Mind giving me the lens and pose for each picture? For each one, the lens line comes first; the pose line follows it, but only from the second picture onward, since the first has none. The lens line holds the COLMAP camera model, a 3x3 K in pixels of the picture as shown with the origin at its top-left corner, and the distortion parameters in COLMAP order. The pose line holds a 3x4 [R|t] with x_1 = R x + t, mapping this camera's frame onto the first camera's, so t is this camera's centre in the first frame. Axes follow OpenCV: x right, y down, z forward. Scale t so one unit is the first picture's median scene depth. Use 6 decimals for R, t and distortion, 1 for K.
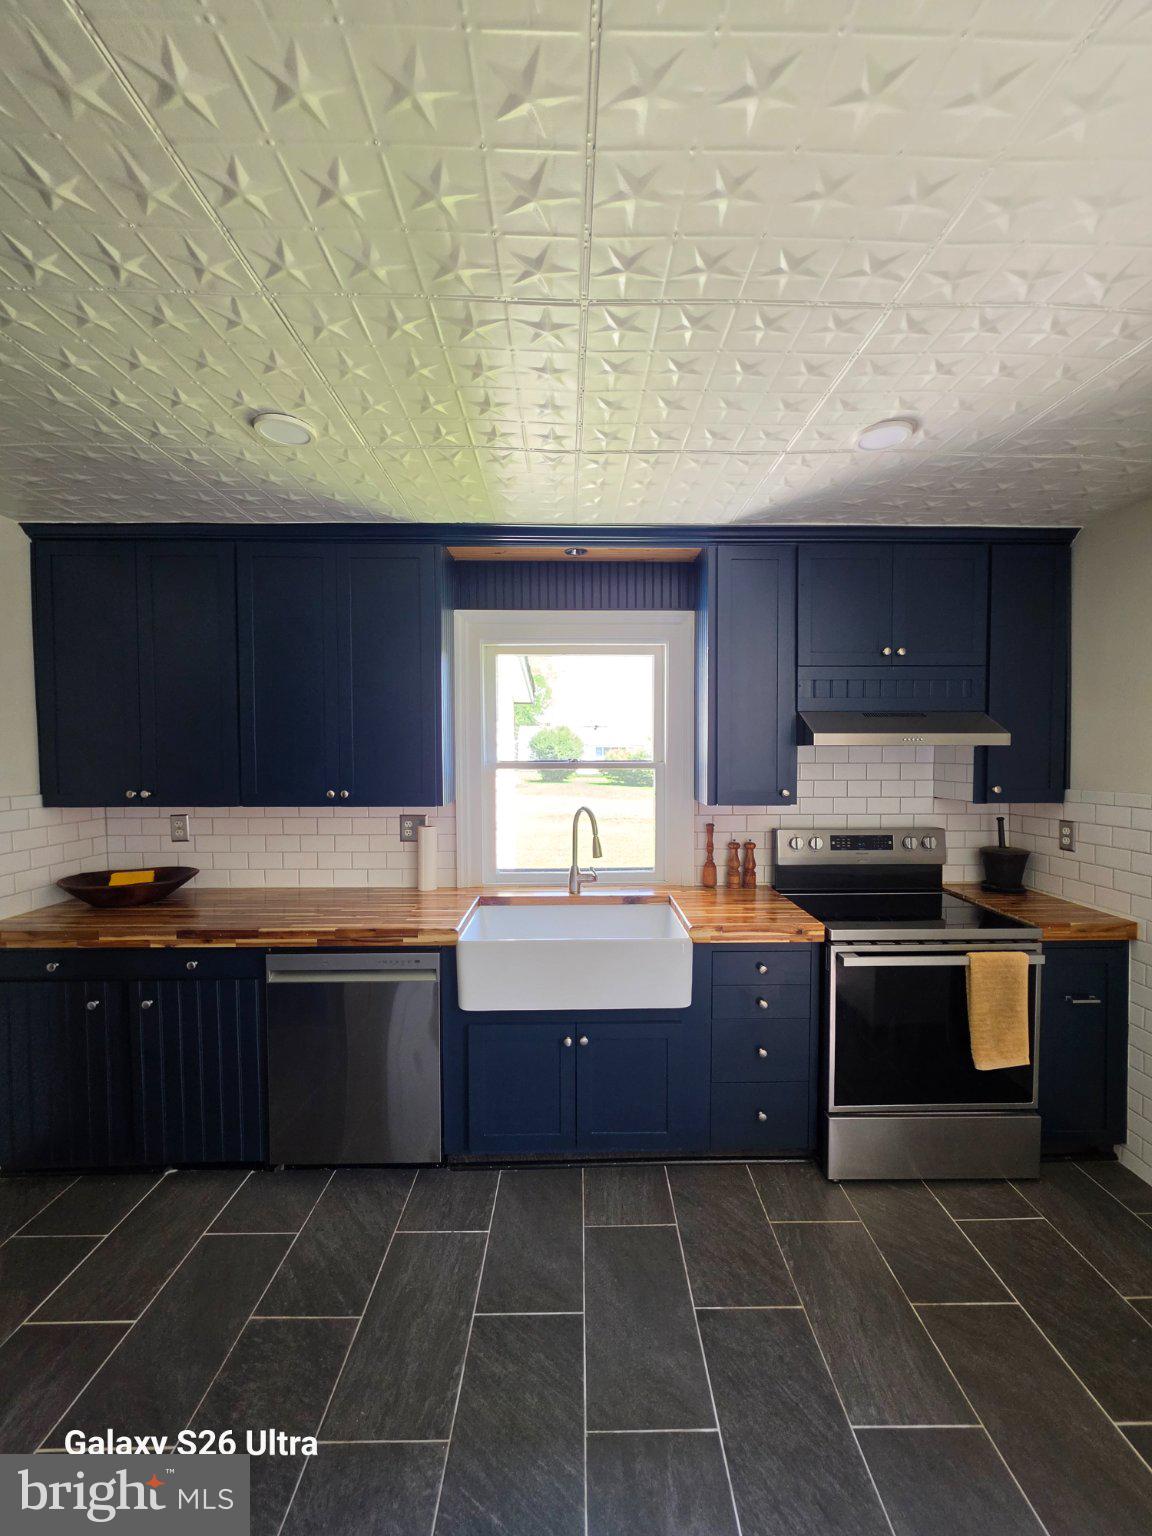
lens RADIAL K [[622.5, 0, 586.6], [0, 622.5, 770.6], [0, 0, 1]] dist [-0.001822, -0.000884]
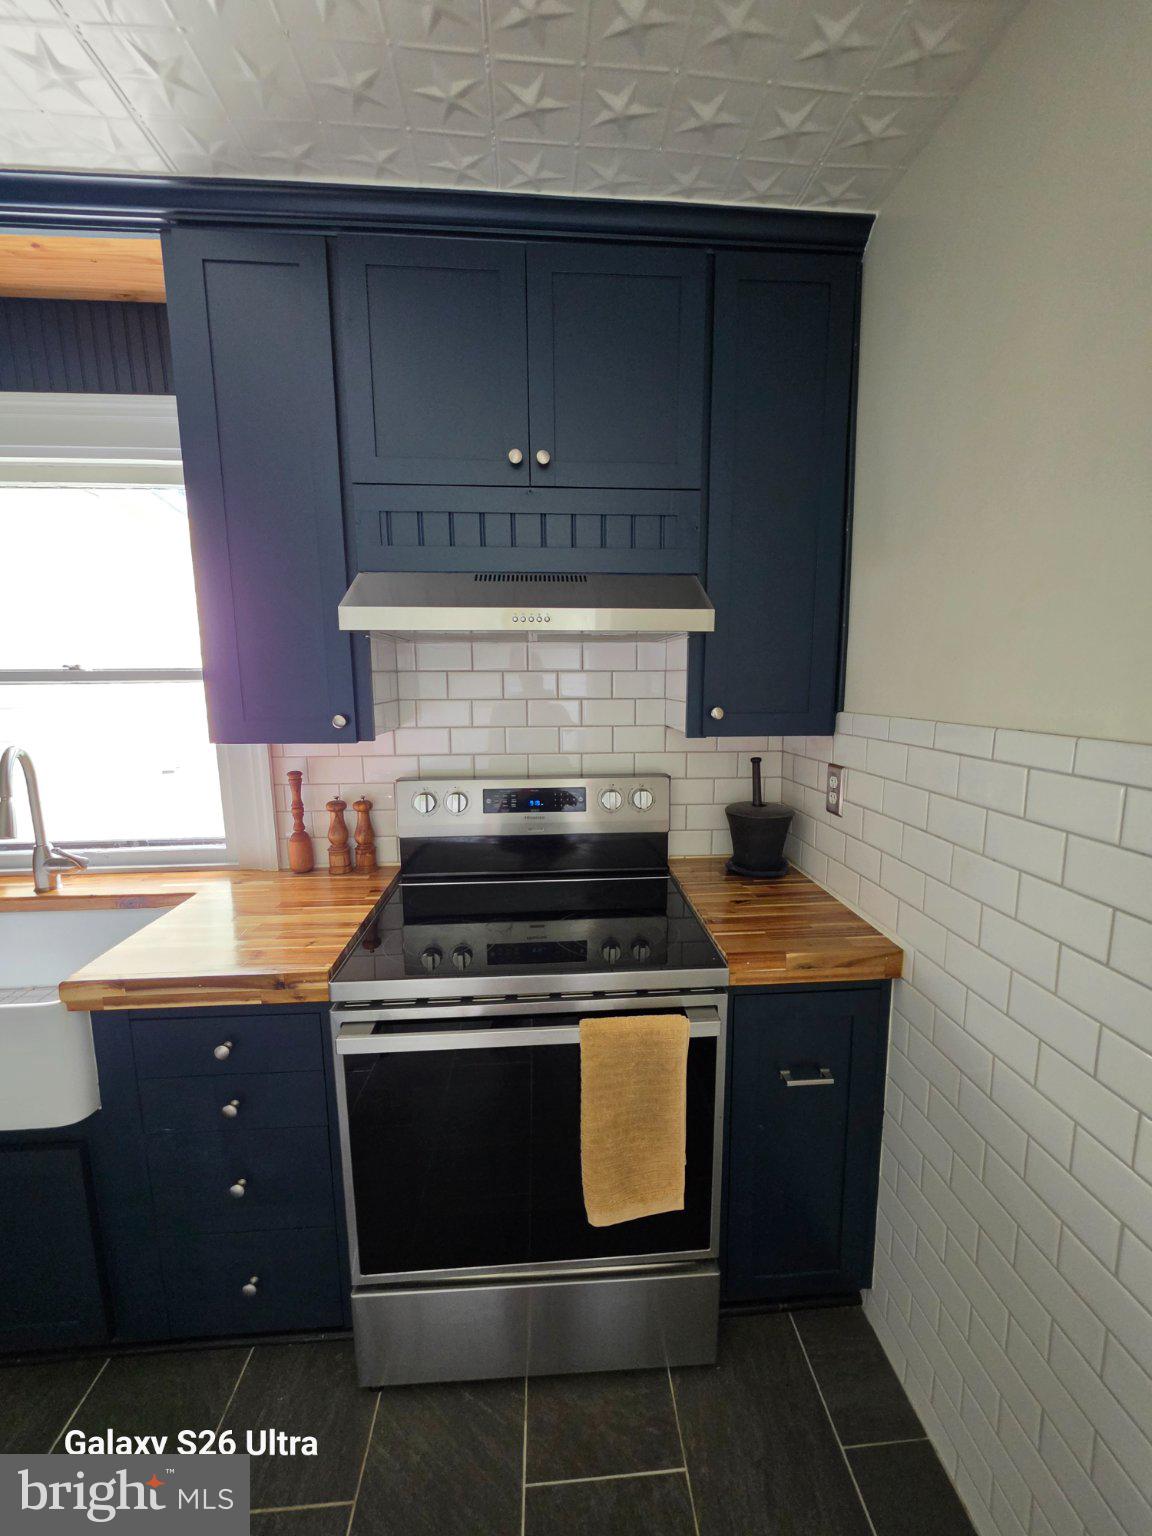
lens RADIAL K [[622.5, 0, 595.7], [0, 622.5, 771.0], [0, 0, 1]] dist [-0.001822, -0.000884]
pose [[0.998103, -0.009344, 0.060850, 0.503498], [0.001668, 0.992157, 0.124990, 0.010995], [-0.061540, -0.124652, 0.990290, 0.418580]]
